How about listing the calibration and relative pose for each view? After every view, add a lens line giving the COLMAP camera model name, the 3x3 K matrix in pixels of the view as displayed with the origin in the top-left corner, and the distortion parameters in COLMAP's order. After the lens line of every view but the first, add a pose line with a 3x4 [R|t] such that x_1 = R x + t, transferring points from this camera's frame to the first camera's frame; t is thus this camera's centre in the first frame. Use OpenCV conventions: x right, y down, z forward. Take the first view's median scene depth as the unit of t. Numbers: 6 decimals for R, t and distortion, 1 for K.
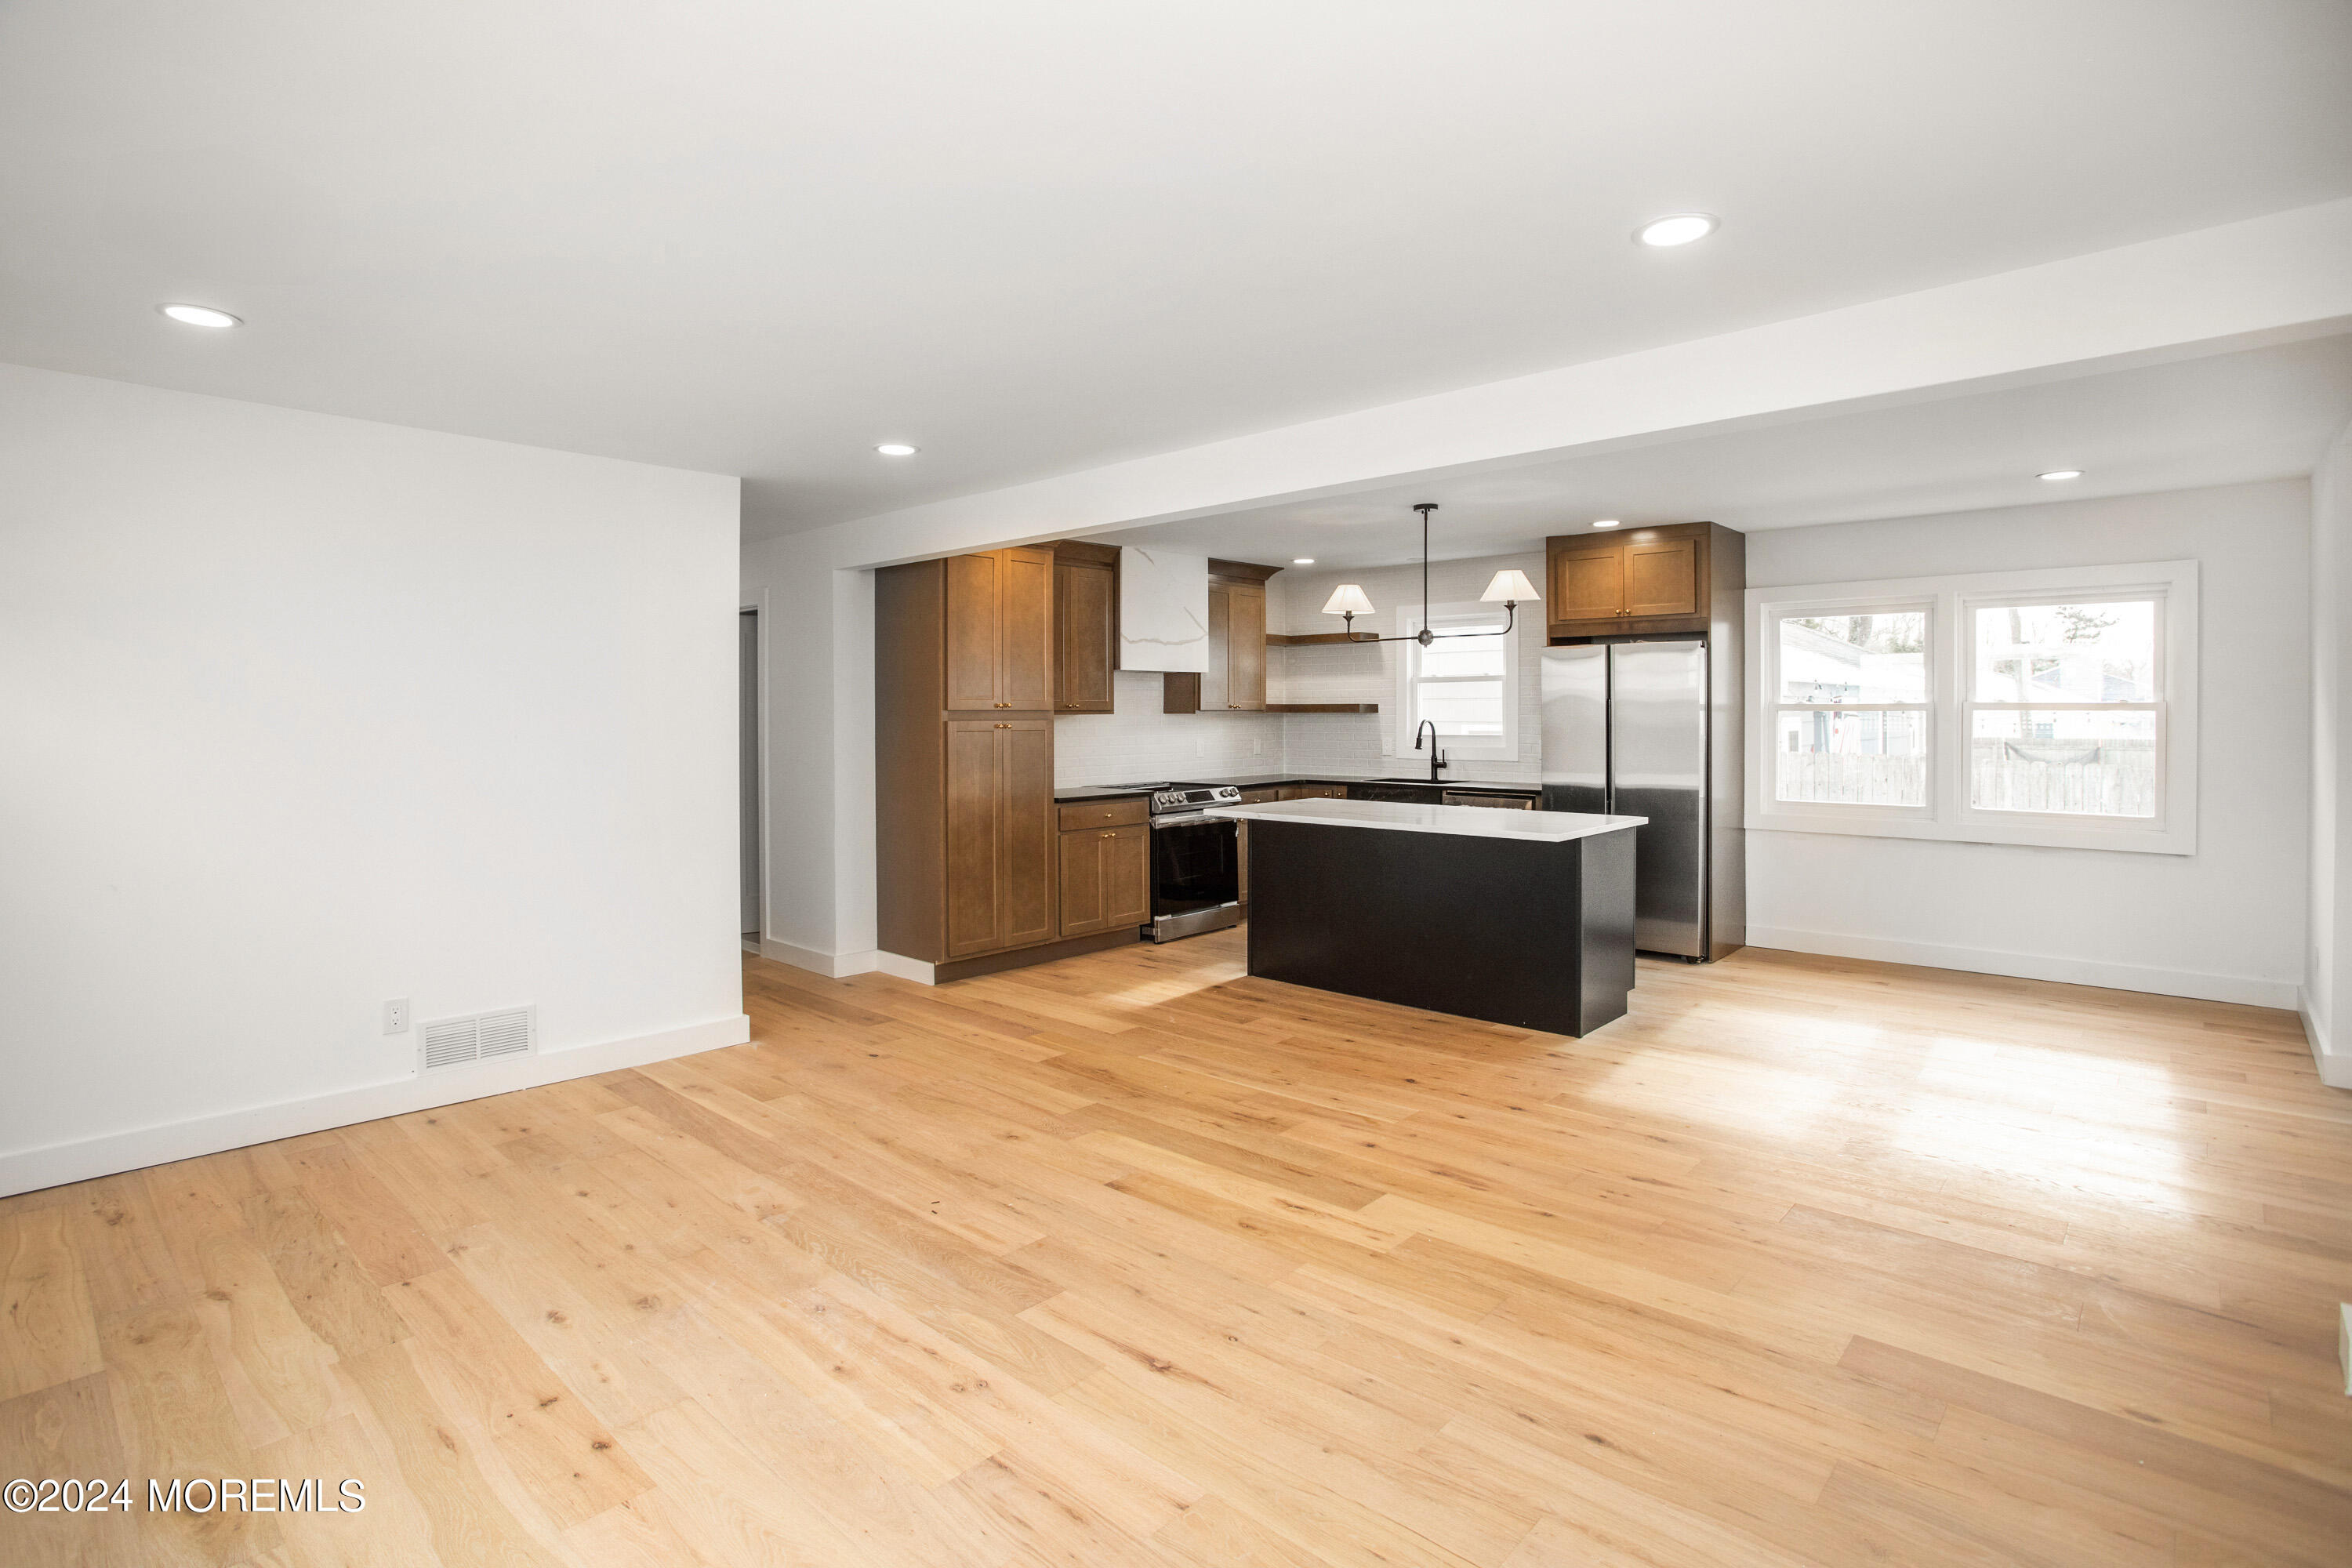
lens RADIAL K [[1158.8, 0, 1179.3], [0, 1158.8, 743.5], [0, 0, 1]] dist [-0.060846, 0.011130]
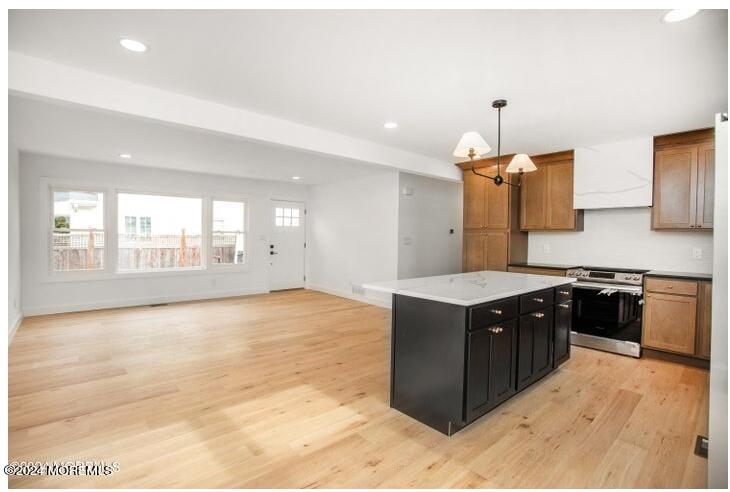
lens RADIAL K [[355.2, 0, 364.9], [0, 355.2, 243.8], [0, 0, 1]] dist [0.000153, 0.000103]
pose [[-0.122659, 0.026665, -0.992091, 1.082835], [-0.027749, 0.999156, 0.030285, -0.018789], [0.992061, 0.031244, -0.121816, 1.224960]]
